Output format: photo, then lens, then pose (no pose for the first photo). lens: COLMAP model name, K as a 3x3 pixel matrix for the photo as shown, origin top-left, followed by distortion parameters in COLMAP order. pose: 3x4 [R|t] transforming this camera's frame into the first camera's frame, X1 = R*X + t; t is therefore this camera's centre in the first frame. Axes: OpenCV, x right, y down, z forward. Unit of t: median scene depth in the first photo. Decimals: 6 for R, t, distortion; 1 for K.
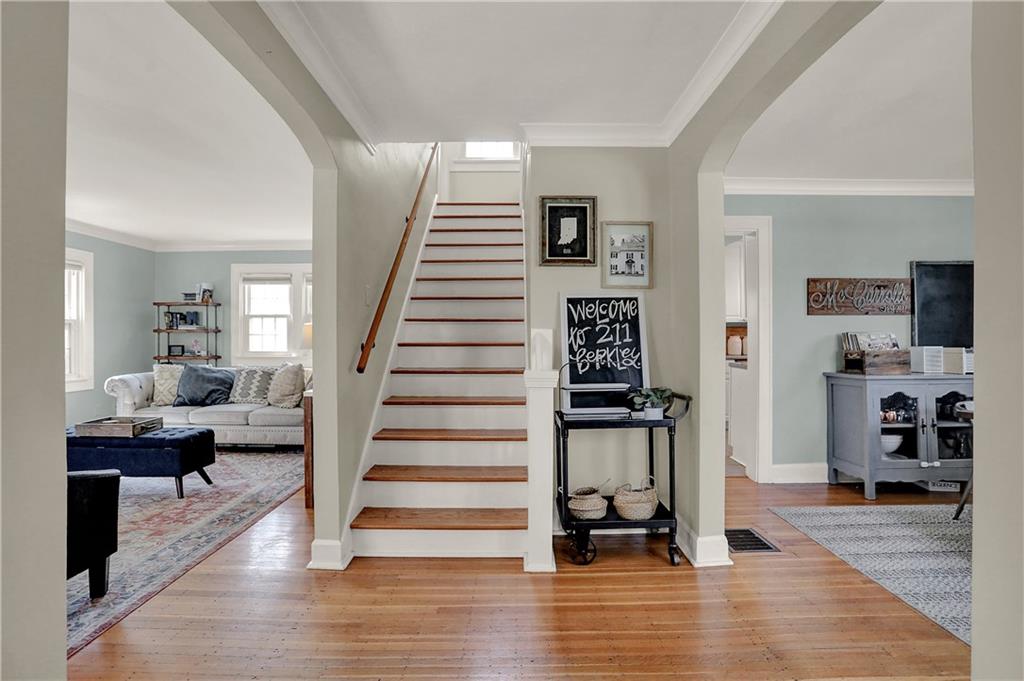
lens RADIAL K [[493.6, 0, 507.8], [0, 493.6, 345.6], [0, 0, 1]] dist [-0.032967, 0.000698]
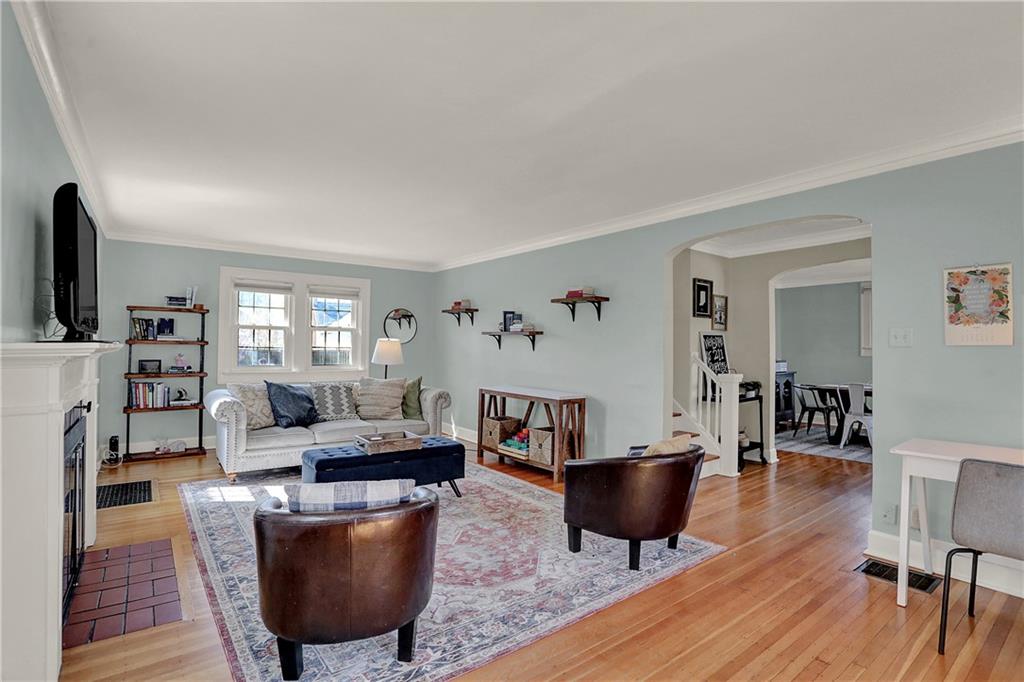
lens RADIAL K [[493.6, 0, 510.0], [0, 493.6, 338.0], [0, 0, 1]] dist [-0.032967, 0.000698]
pose [[0.786069, 0.021662, 0.617759, -1.564334], [-0.000891, 0.999424, -0.033910, -0.022727], [-0.618138, 0.026105, 0.785636, 0.010179]]
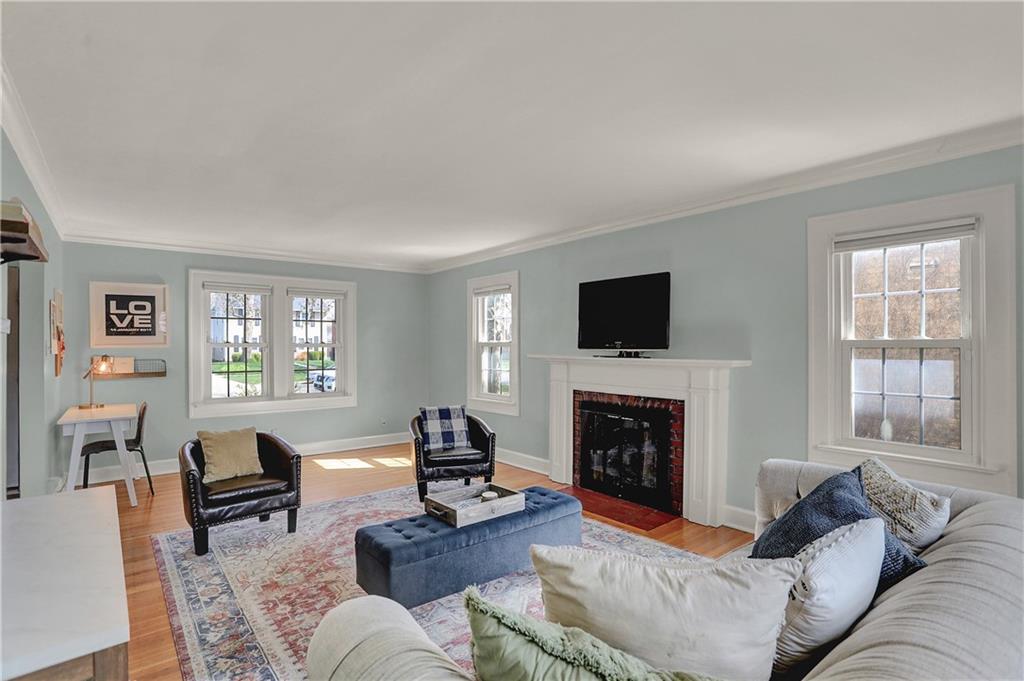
lens RADIAL K [[493.6, 0, 510.9], [0, 493.6, 344.3], [0, 0, 1]] dist [-0.032967, 0.000698]
pose [[-0.765440, 0.007328, -0.643466, -0.468976], [-0.002177, 0.999900, 0.013976, -0.095245], [0.643504, 0.012099, -0.765347, 1.991016]]
